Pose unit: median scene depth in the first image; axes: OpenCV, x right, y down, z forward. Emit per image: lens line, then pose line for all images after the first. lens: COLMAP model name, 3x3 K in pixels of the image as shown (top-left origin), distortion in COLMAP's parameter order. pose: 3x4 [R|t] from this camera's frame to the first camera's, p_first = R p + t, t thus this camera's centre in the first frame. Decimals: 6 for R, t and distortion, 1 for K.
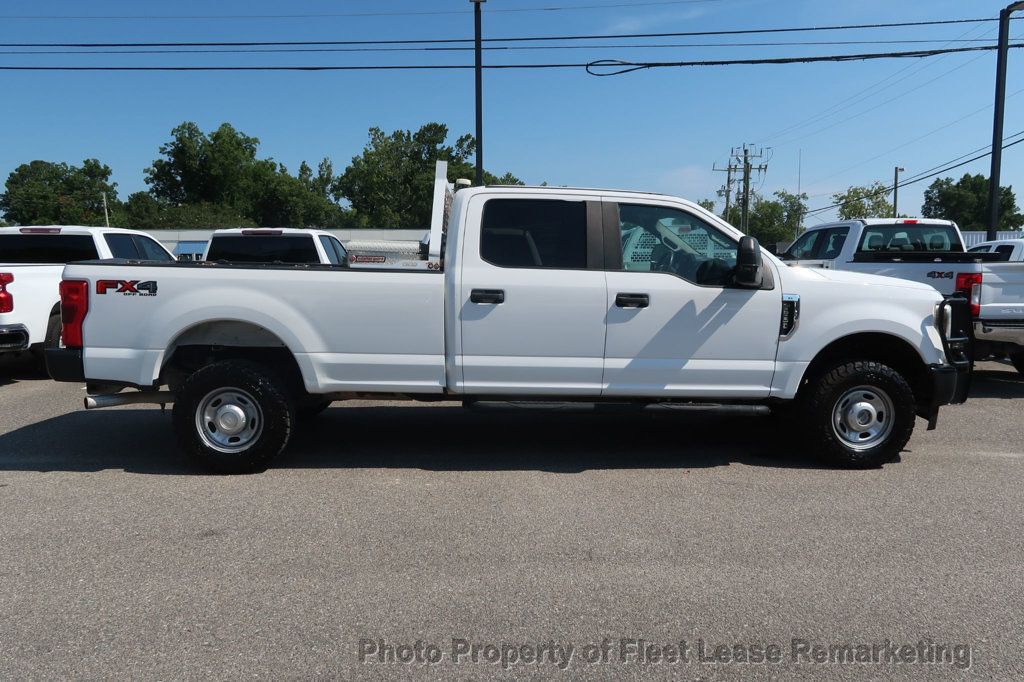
lens RADIAL K [[708.5, 0, 513.5], [0, 708.5, 341.1], [0, 0, 1]] dist [-0.021726, 0.005857]
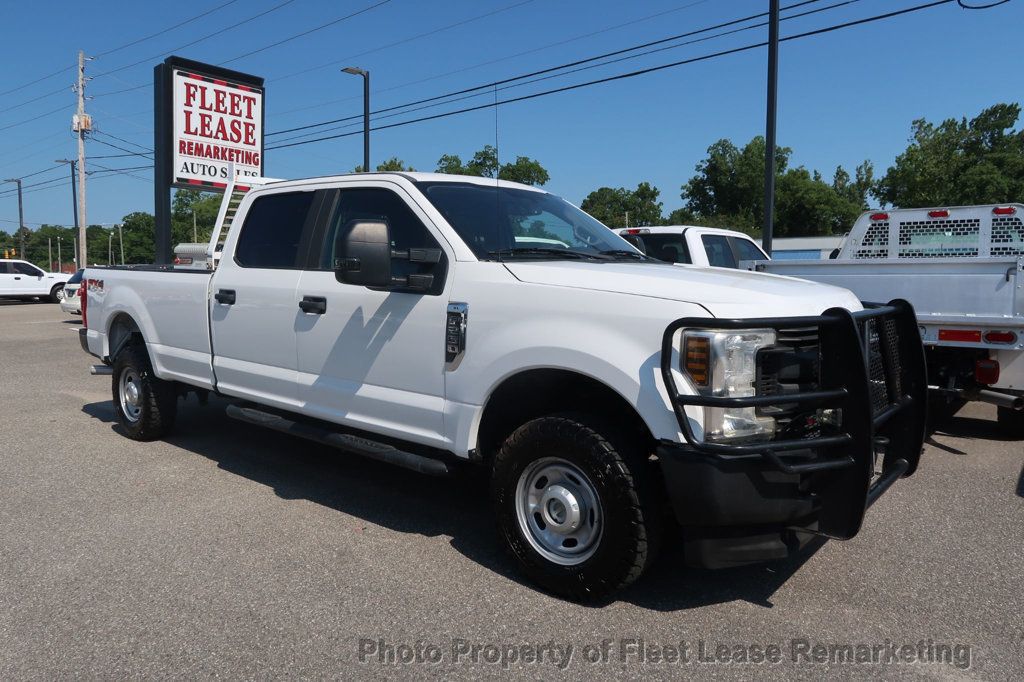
lens RADIAL K [[708.5, 0, 507.3], [0, 708.5, 340.5], [0, 0, 1]] dist [-0.021726, 0.005857]
pose [[0.733991, 0.060410, -0.676467, 0.365117], [-0.071622, 0.997367, 0.011355, -0.016903], [0.675372, 0.040115, 0.736385, 0.220960]]
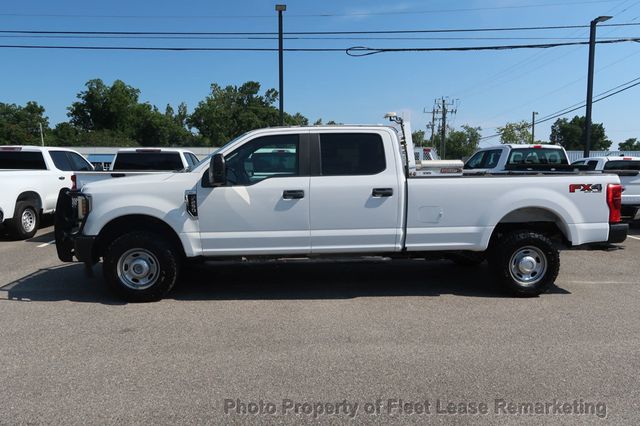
lens RADIAL K [[442.8, 0, 320.9], [0, 442.8, 208.5], [0, 0, 1]] dist [-0.021726, 0.005857]
pose [[0.998990, 0.000380, 0.044928, -0.003390], [0.000523, 0.999798, -0.020084, 0.000172], [-0.044927, 0.020087, 0.998788, -0.027941]]
